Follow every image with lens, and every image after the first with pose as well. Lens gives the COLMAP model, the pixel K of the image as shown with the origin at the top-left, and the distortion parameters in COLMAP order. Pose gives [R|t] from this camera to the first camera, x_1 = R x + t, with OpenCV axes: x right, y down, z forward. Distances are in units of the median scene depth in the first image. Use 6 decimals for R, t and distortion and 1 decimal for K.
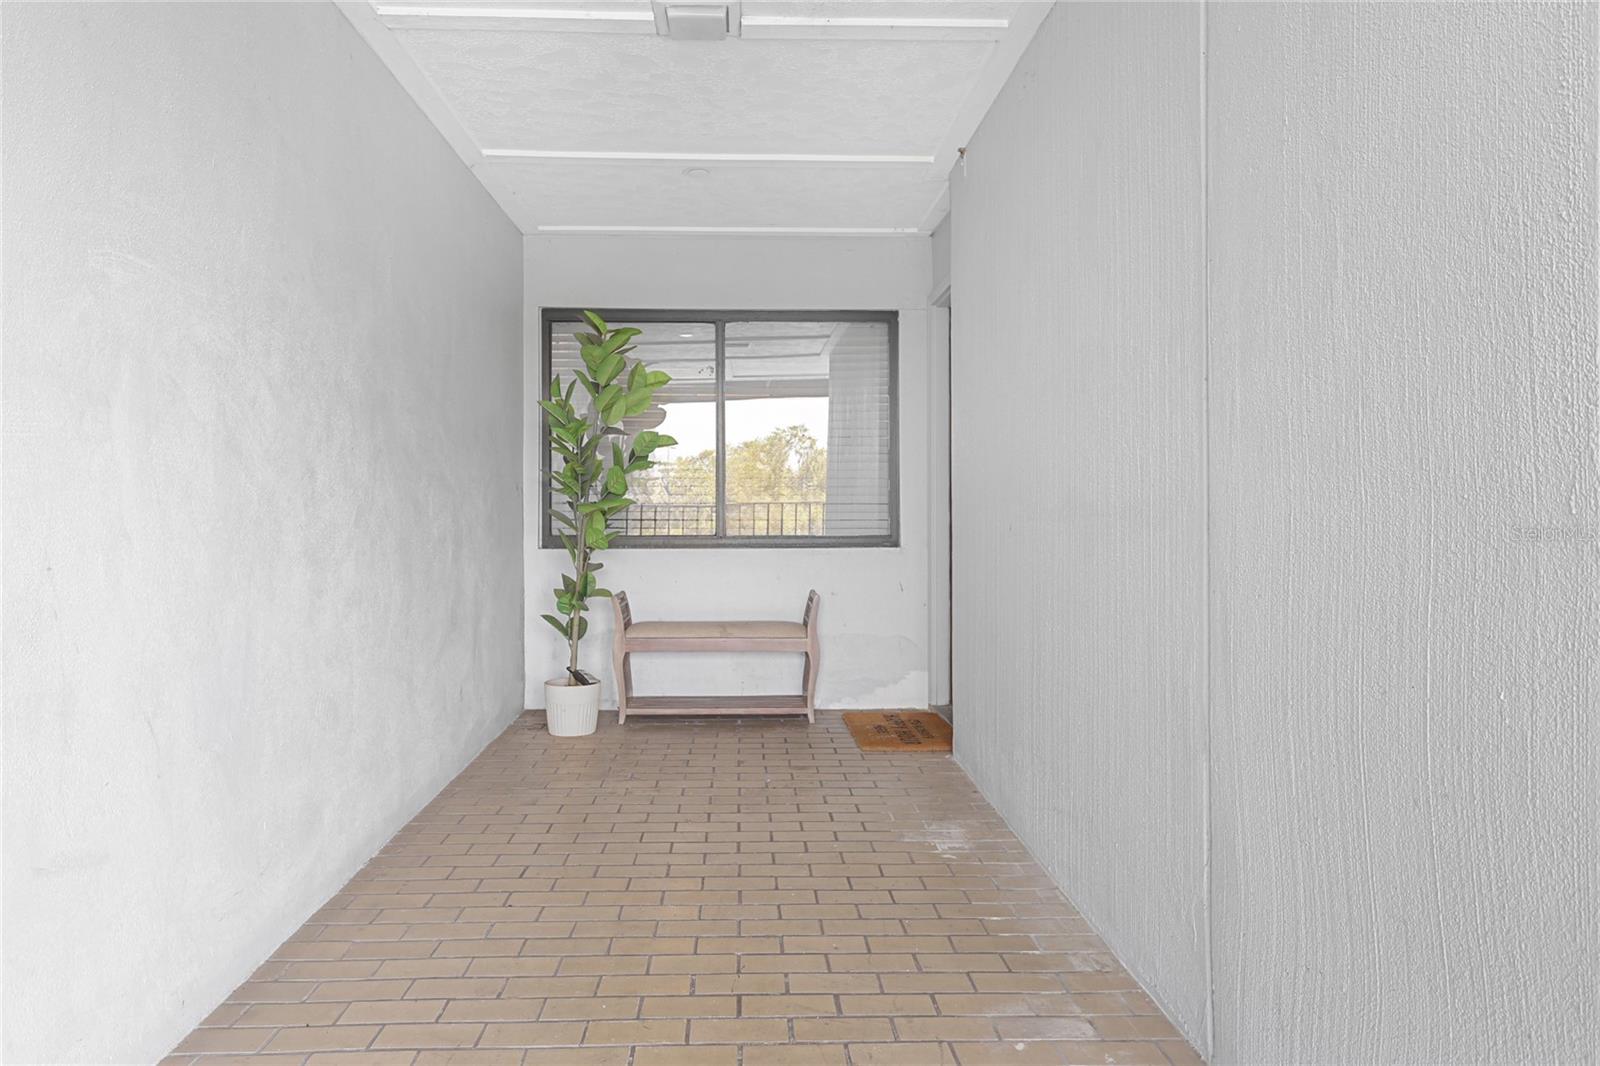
lens RADIAL K [[1060.4, 0, 801.1], [0, 1060.4, 536.9], [0, 0, 1]] dist [0.000388, 0.000836]
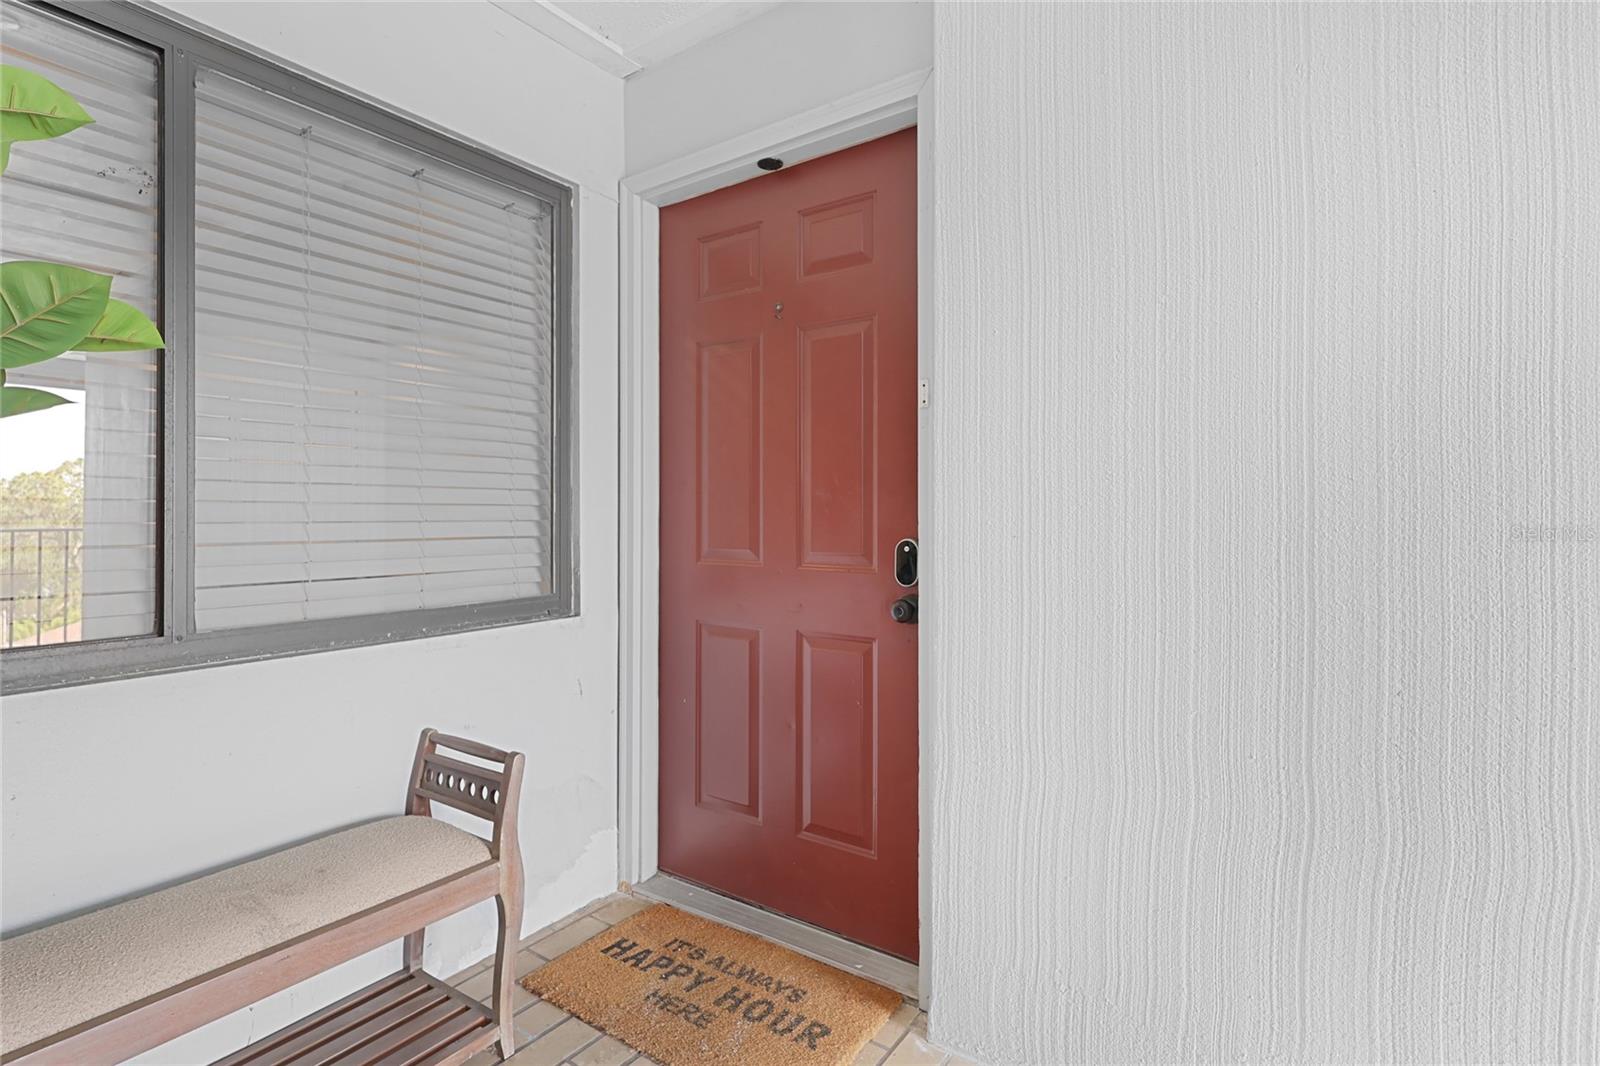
lens RADIAL K [[753.4, 0, 800.0], [0, 753.4, 533.0], [0, 0, 1]] dist [0.000860, 0.000048]
pose [[0.566123, 0.001021, 0.824320, -0.187543], [-0.013353, 0.999879, 0.007932, -0.044449], [-0.824212, -0.015497, 0.566069, 0.772941]]
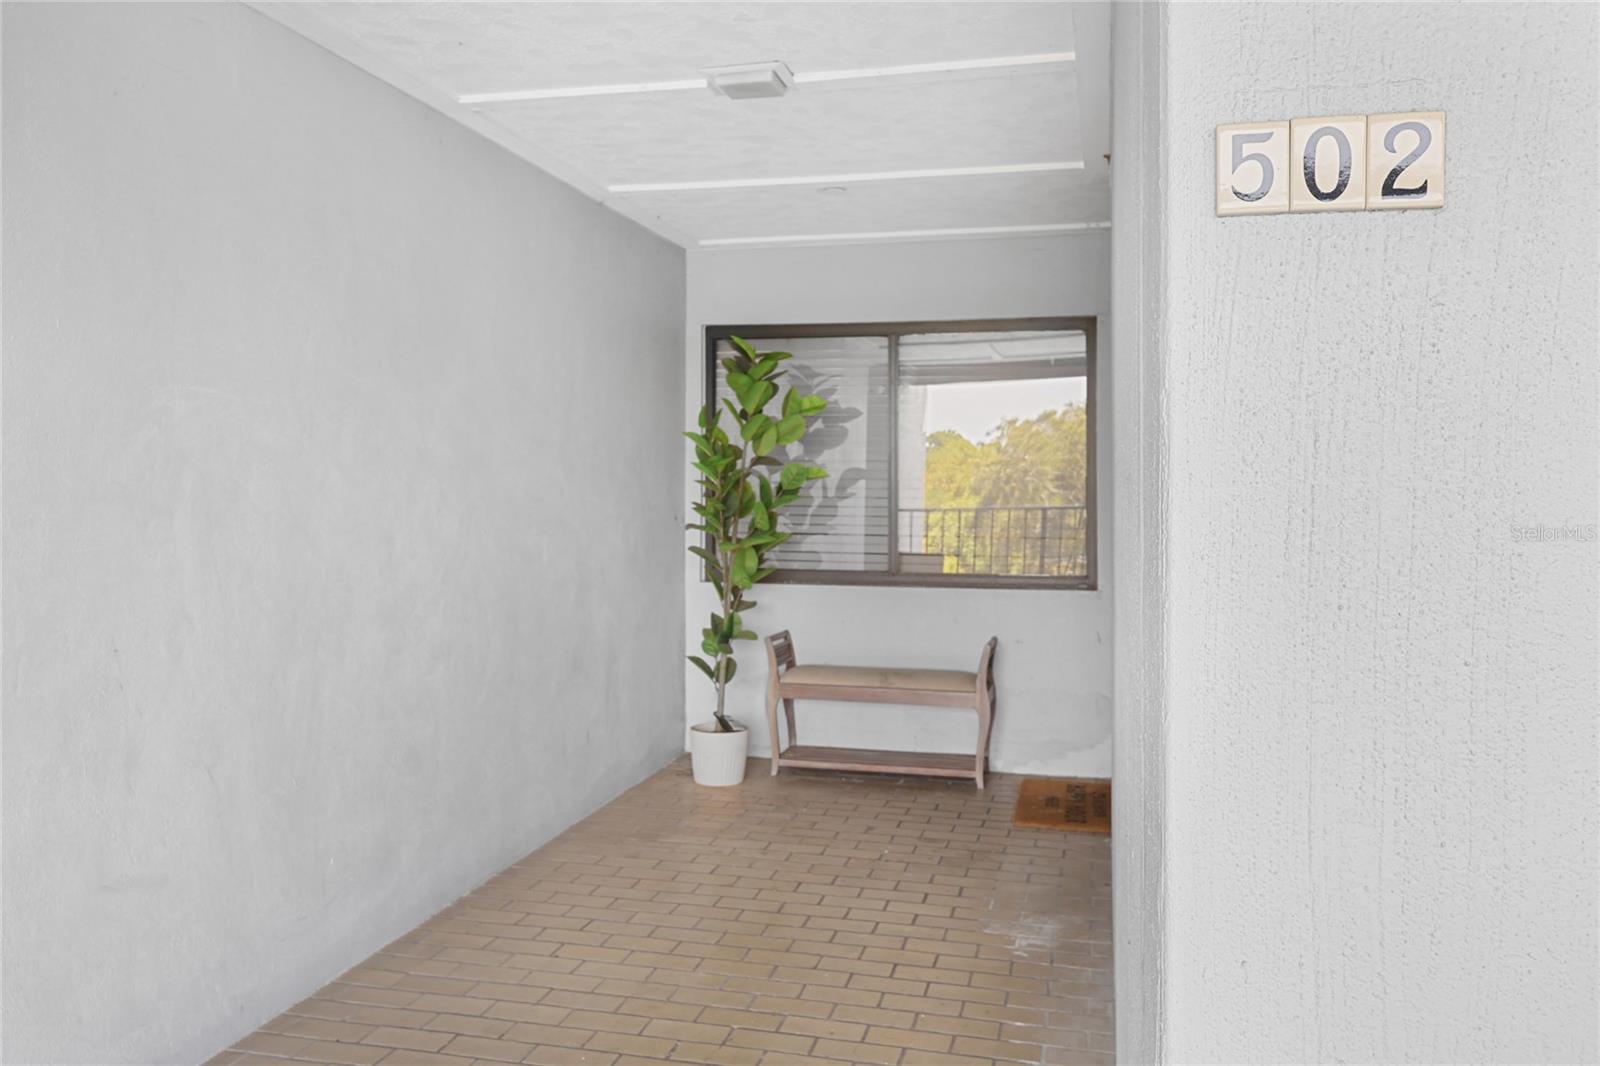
lens RADIAL K [[1304.3, 0, 800.0], [0, 1304.3, 533.0], [0, 0, 1]] dist [0.002938, -0.004124]
pose [[0.960619, 0.015620, -0.277429, 0.174704], [-0.014330, 0.999875, 0.006676, -0.045736], [0.277499, -0.002437, 0.960723, -0.093627]]
